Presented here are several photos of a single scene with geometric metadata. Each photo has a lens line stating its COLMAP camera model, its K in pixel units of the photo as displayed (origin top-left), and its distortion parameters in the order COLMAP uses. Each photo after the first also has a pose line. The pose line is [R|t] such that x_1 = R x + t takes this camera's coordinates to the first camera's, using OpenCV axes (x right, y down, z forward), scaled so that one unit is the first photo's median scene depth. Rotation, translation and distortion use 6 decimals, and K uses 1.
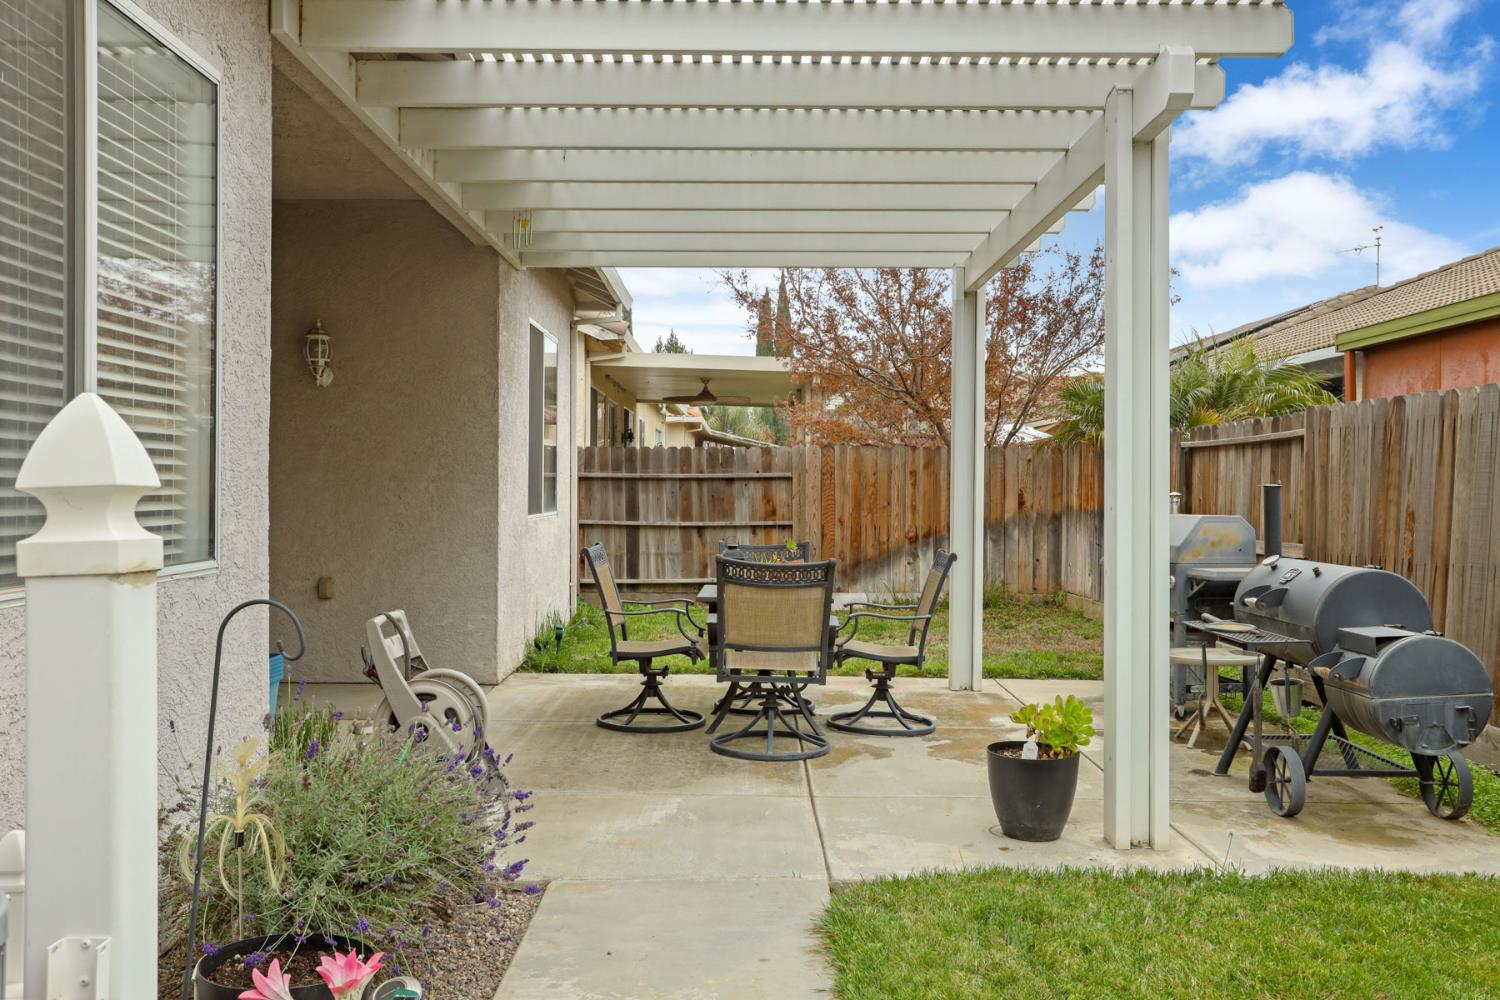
lens RADIAL K [[1412.2, 0, 750.0], [0, 1412.2, 500.0], [0, 0, 1]] dist [0.072381, 0.000420]
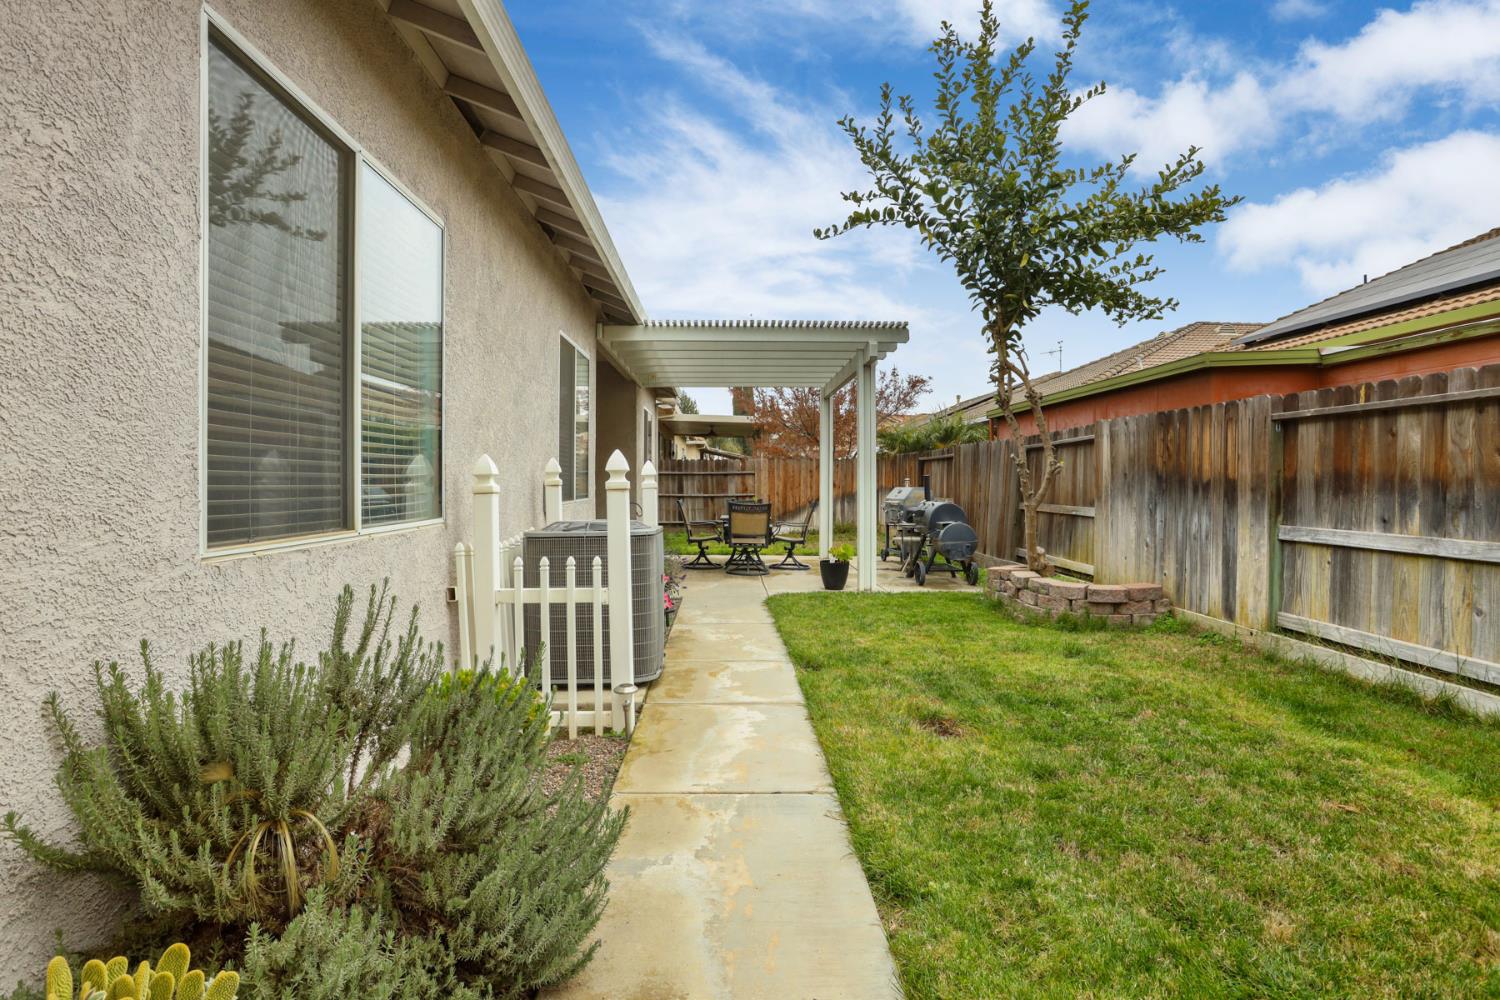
lens RADIAL K [[779.7, 0, 746.4], [0, 779.7, 494.5], [0, 0, 1]] dist [-0.077419, 0.043761]
pose [[0.999789, -0.006212, 0.019589, -0.011326], [0.006003, 0.999925, 0.010678, 0.005783], [-0.019654, -0.010559, 0.999751, -0.326233]]
